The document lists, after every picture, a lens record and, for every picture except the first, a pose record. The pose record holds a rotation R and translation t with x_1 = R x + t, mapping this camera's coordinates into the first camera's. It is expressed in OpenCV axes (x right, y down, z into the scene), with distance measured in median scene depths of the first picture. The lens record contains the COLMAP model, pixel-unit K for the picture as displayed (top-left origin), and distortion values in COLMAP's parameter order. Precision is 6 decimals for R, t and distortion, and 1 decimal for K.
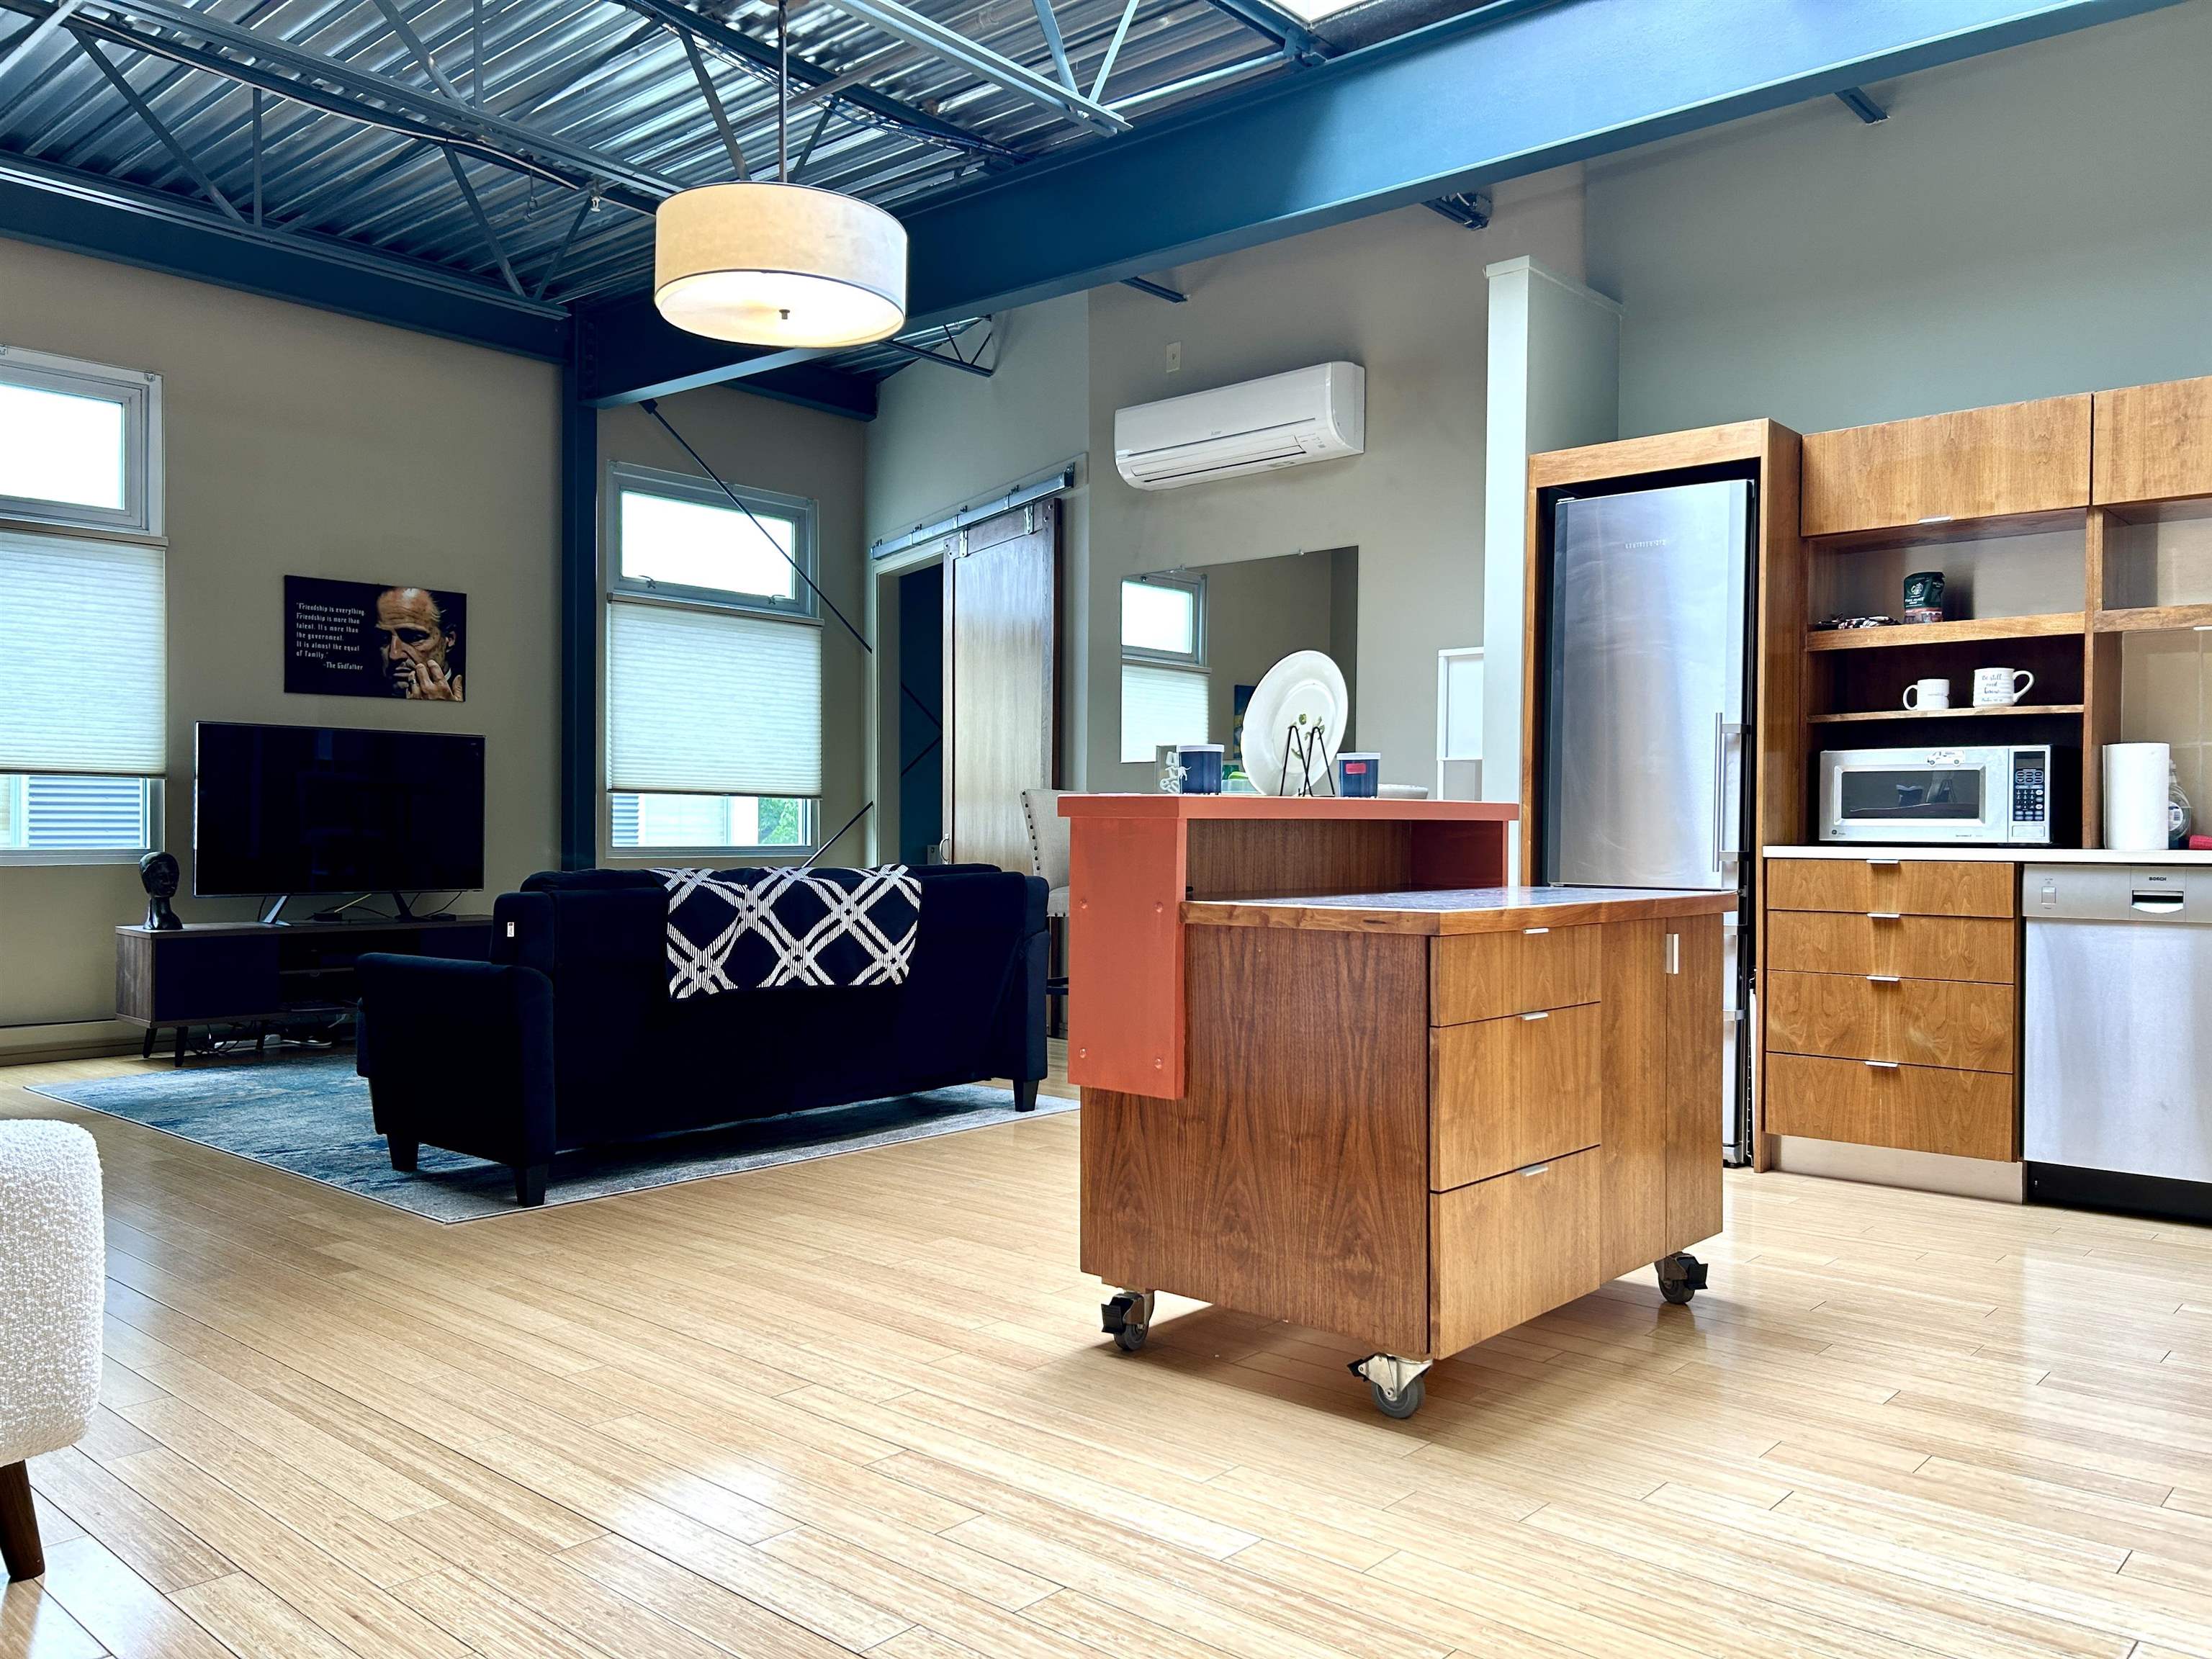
lens RADIAL K [[1685.1, 0, 1111.5], [0, 1685.1, 841.0], [0, 0, 1]] dist [0.060644, -0.057024]
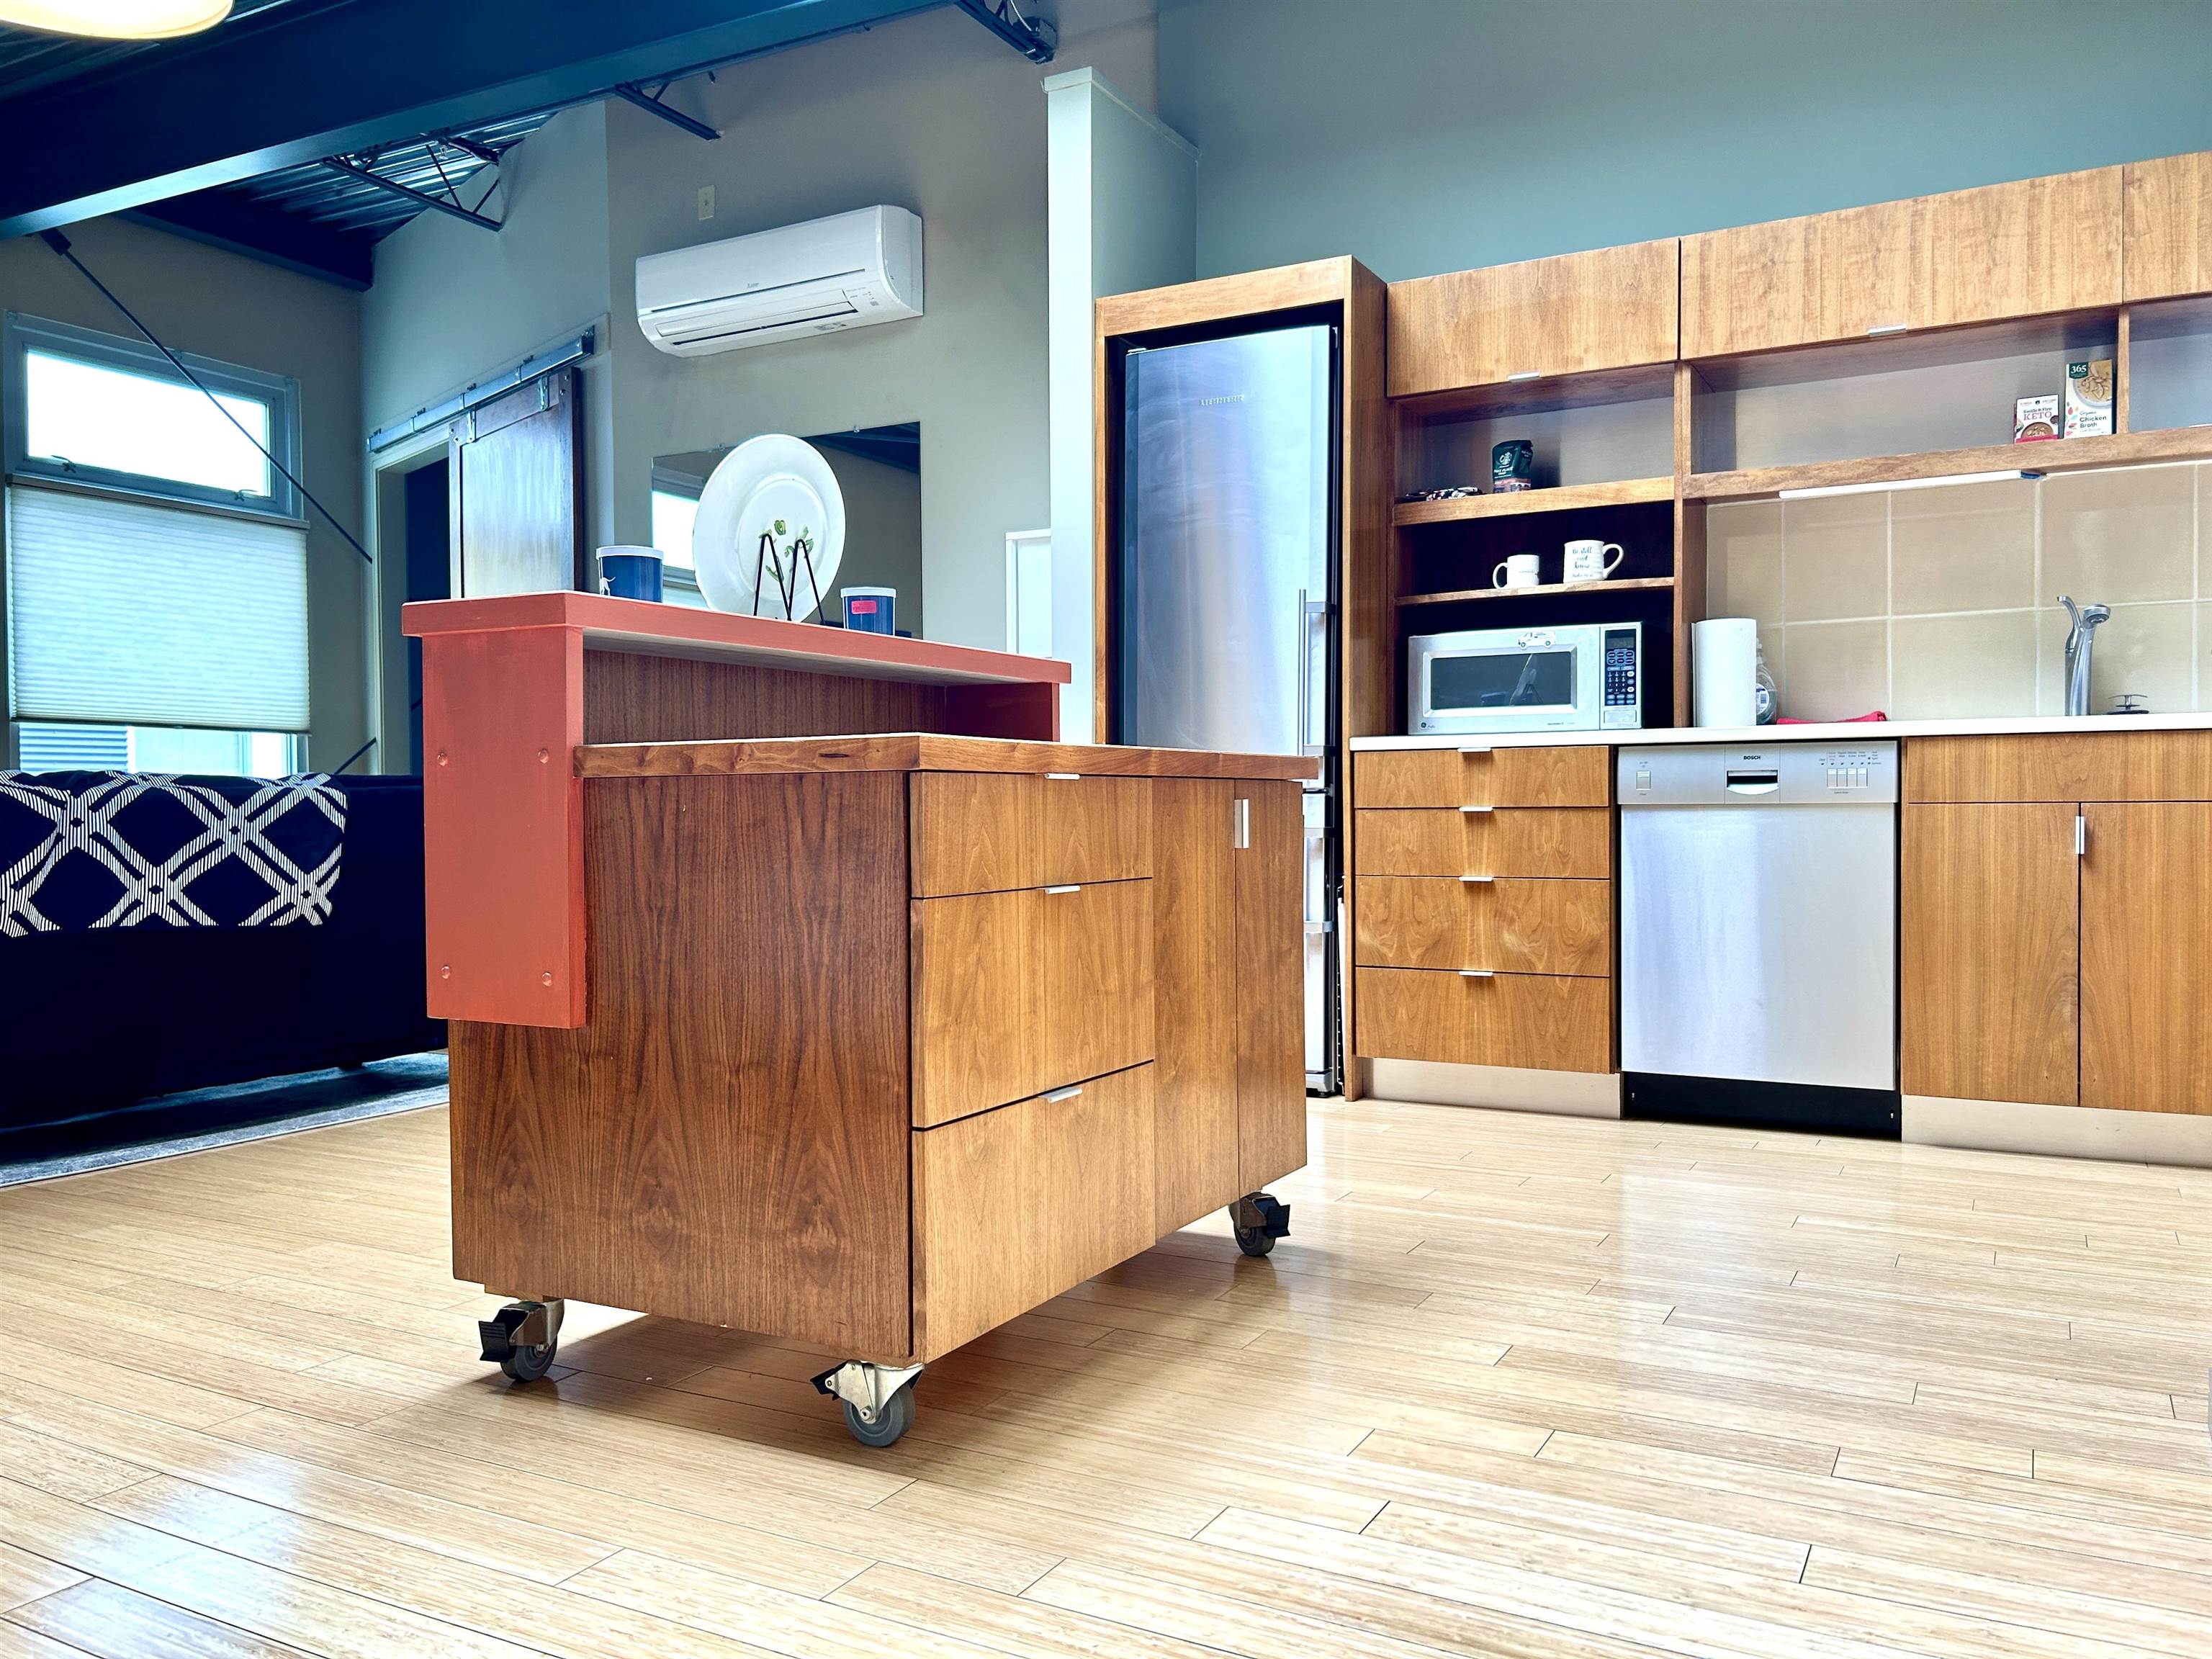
lens RADIAL K [[1685.1, 0, 1119.2], [0, 1685.1, 831.5], [0, 0, 1]] dist [0.060644, -0.057024]
pose [[0.974564, -0.015322, 0.223585, 0.068579], [0.013479, 0.999861, 0.009768, 0.044811], [-0.223704, -0.006506, 0.974636, 0.170102]]
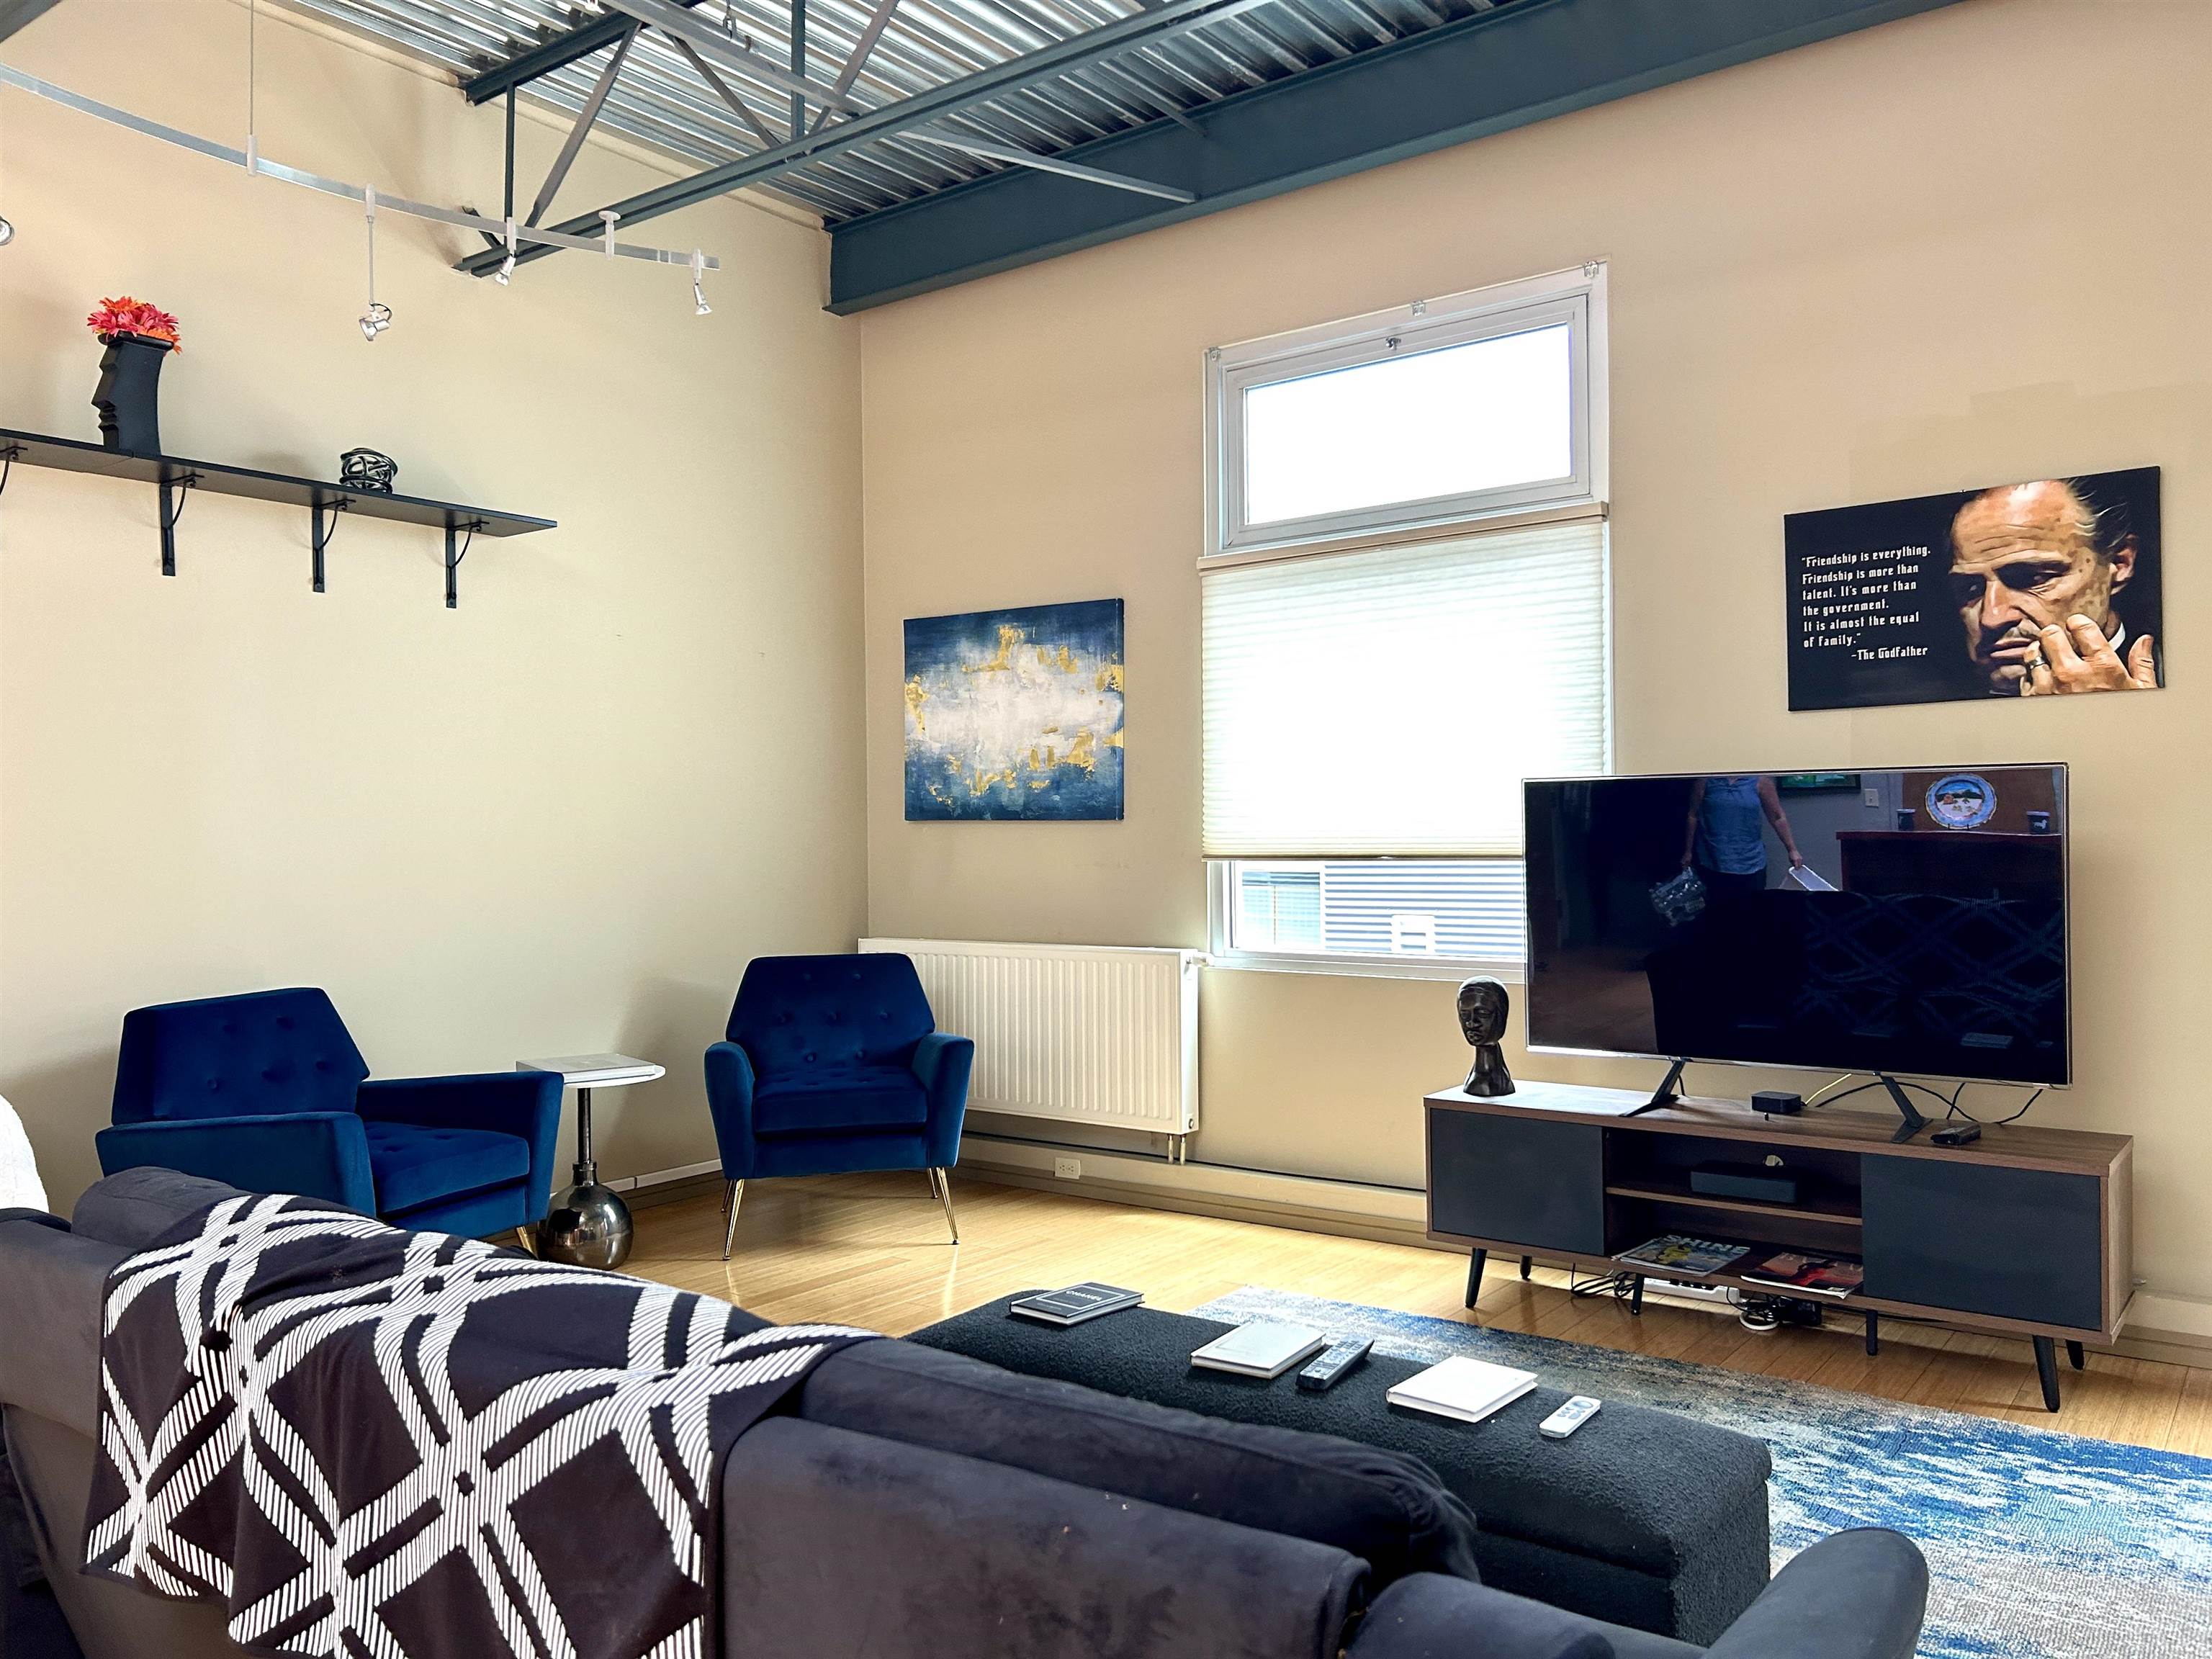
lens RADIAL K [[1685.1, 0, 1081.4], [0, 1685.1, 784.8], [0, 0, 1]] dist [0.060644, -0.057024]
pose [[0.065697, -0.034082, -0.997257, 0.145492], [-0.001108, 0.999413, -0.034229, -0.068637], [0.997839, 0.003354, 0.065620, 1.190306]]
